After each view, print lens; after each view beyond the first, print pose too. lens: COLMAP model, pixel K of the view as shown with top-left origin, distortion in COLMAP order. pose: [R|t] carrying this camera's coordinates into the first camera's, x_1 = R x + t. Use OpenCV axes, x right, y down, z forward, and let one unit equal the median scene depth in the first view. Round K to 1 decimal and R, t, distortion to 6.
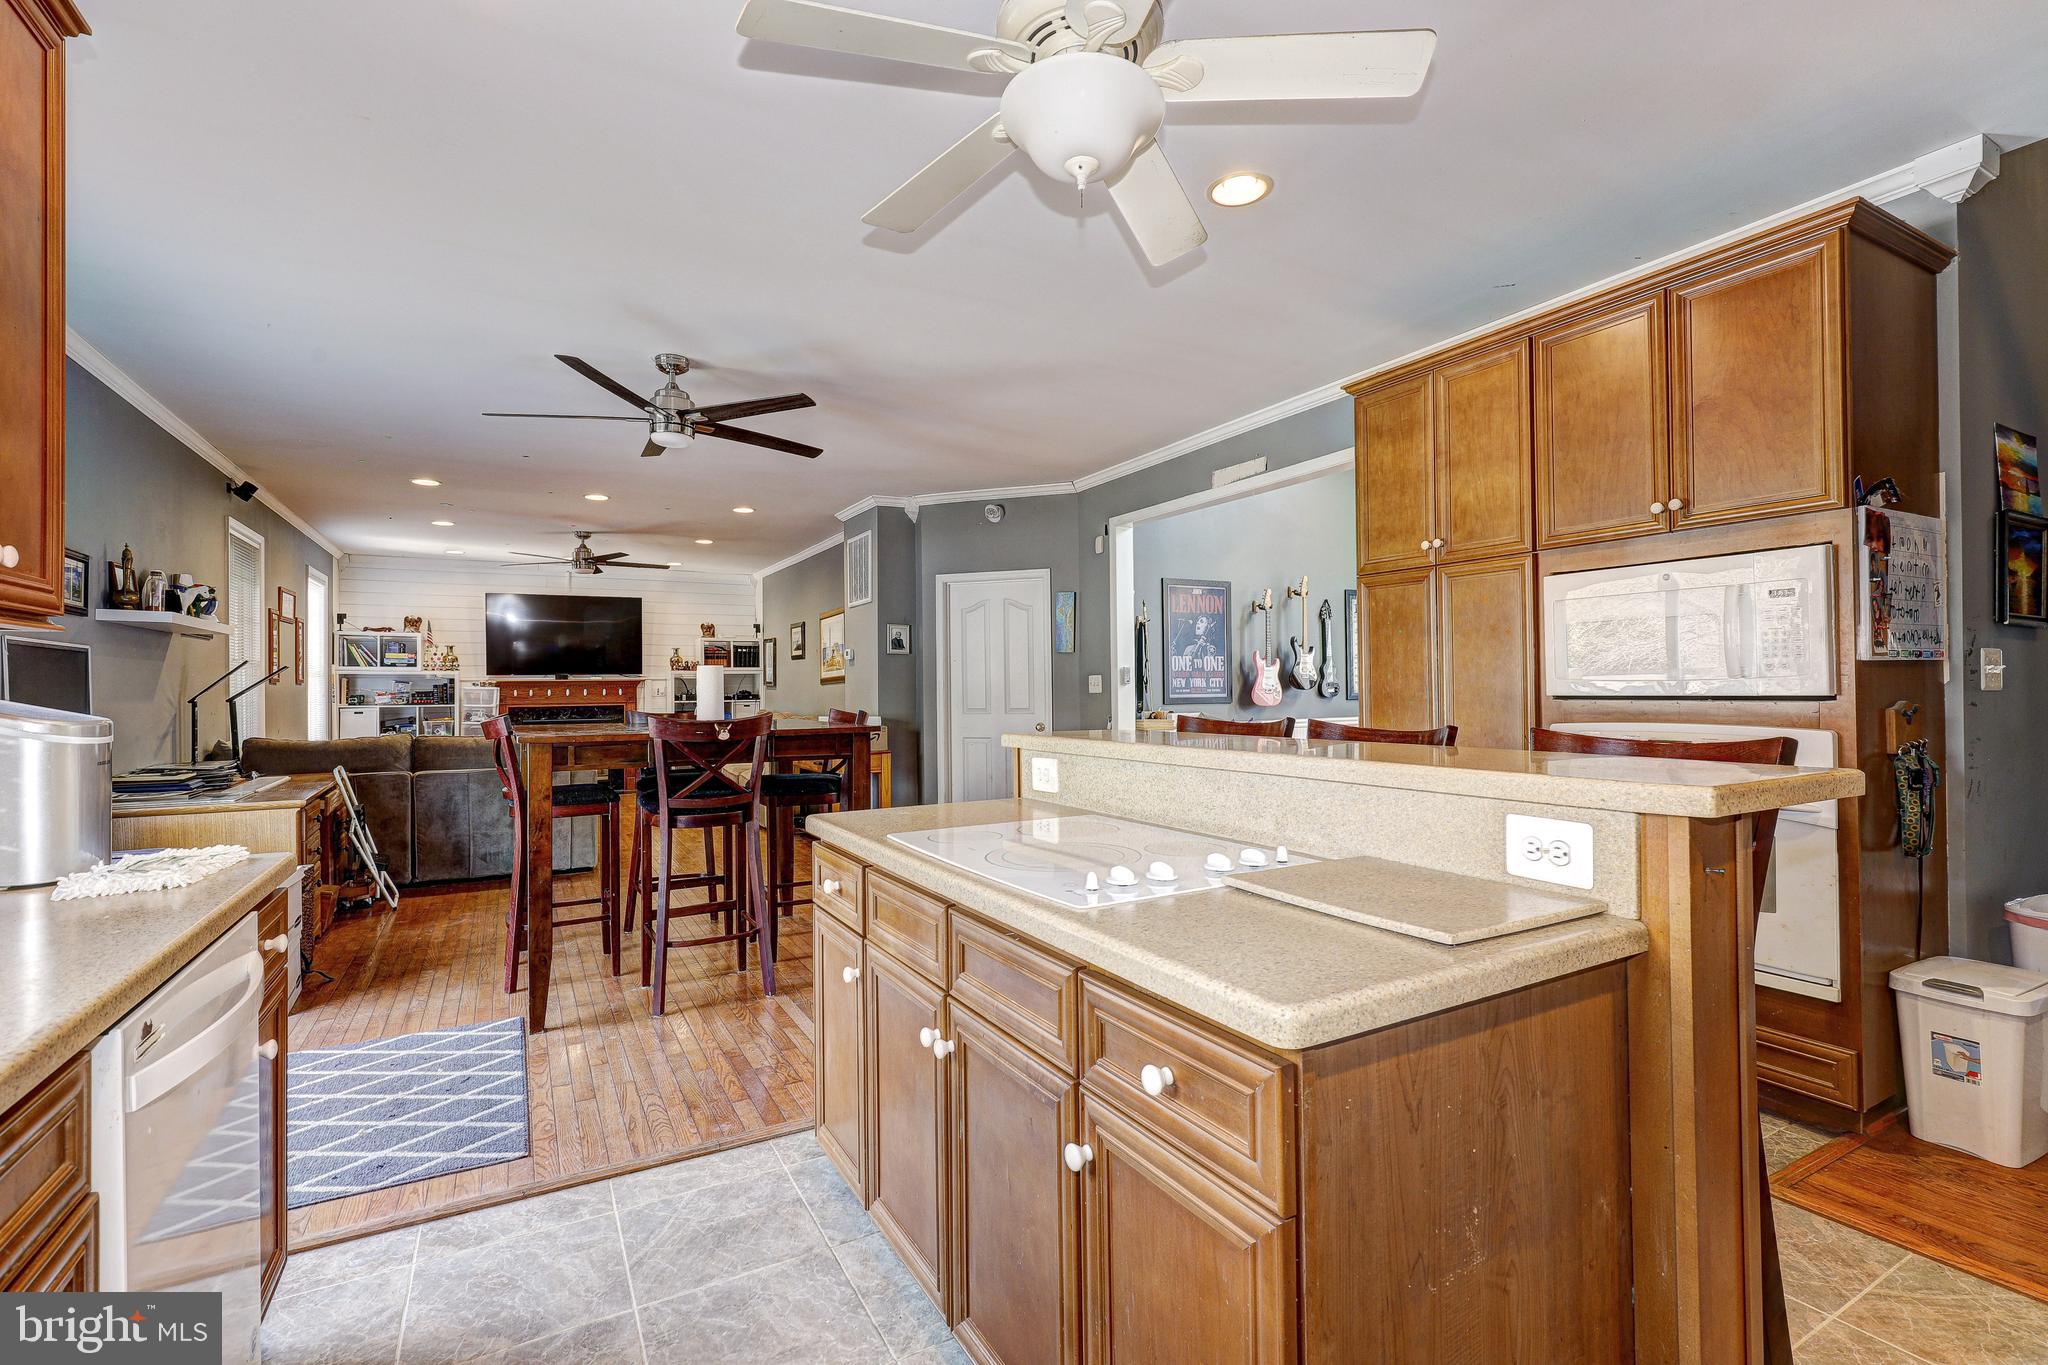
lens RADIAL K [[923.4, 0, 1029.6], [0, 923.4, 681.4], [0, 0, 1]] dist [-0.000222, 0.000277]
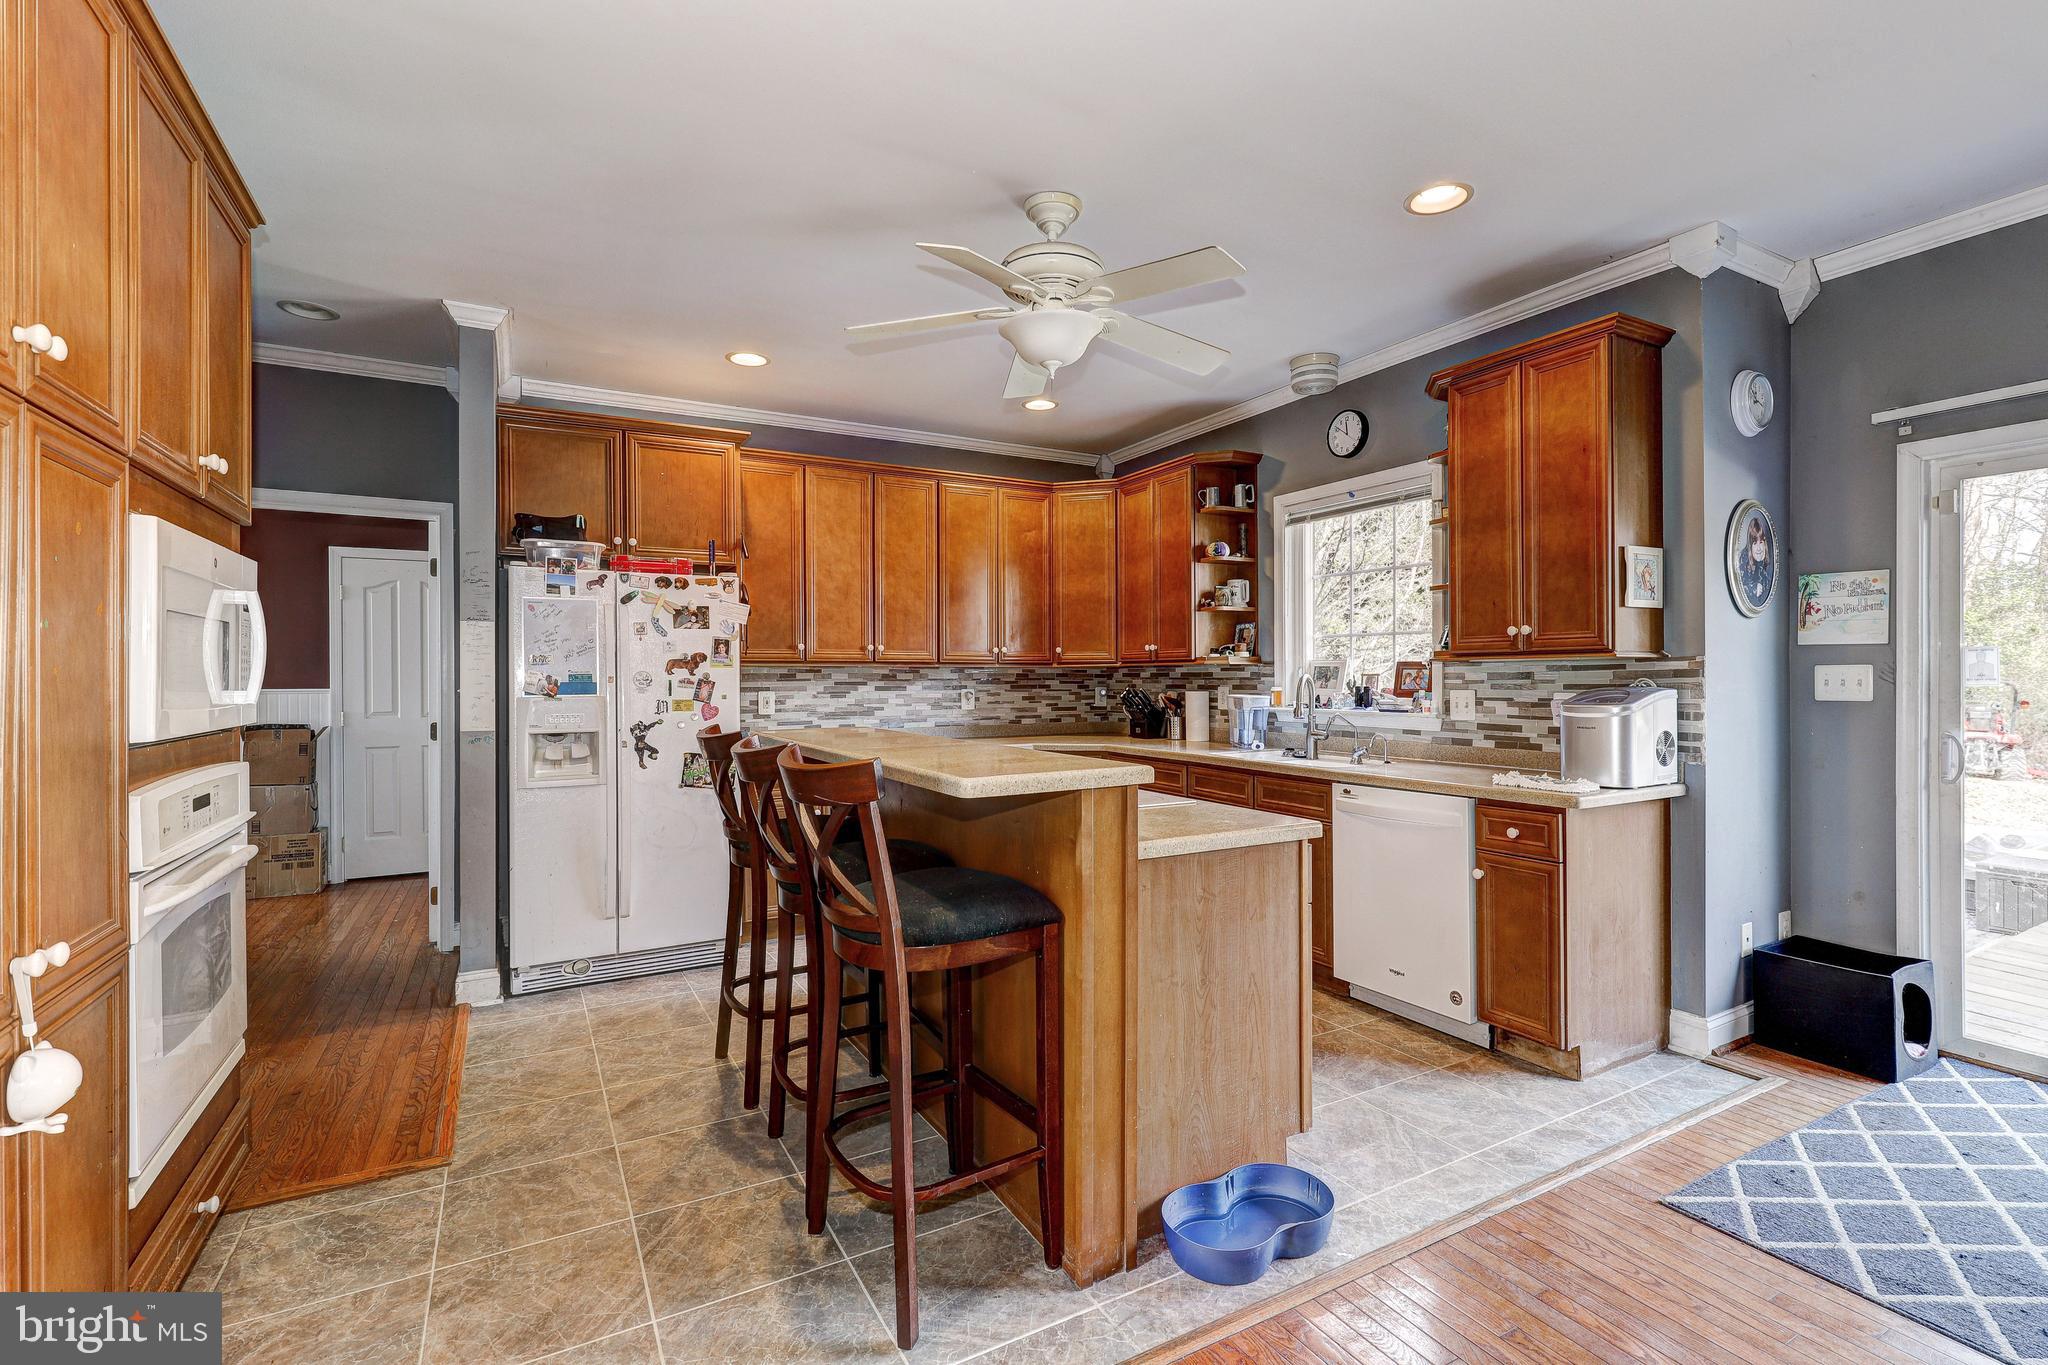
lens RADIAL K [[923.4, 0, 1030.4], [0, 923.4, 680.4], [0, 0, 1]] dist [-0.000222, 0.000277]
pose [[-0.999860, 0.016735, 0.000057, 0.018877], [0.016734, 0.999857, -0.002301, -0.003691], [-0.000096, -0.002299, -0.999997, 0.480324]]
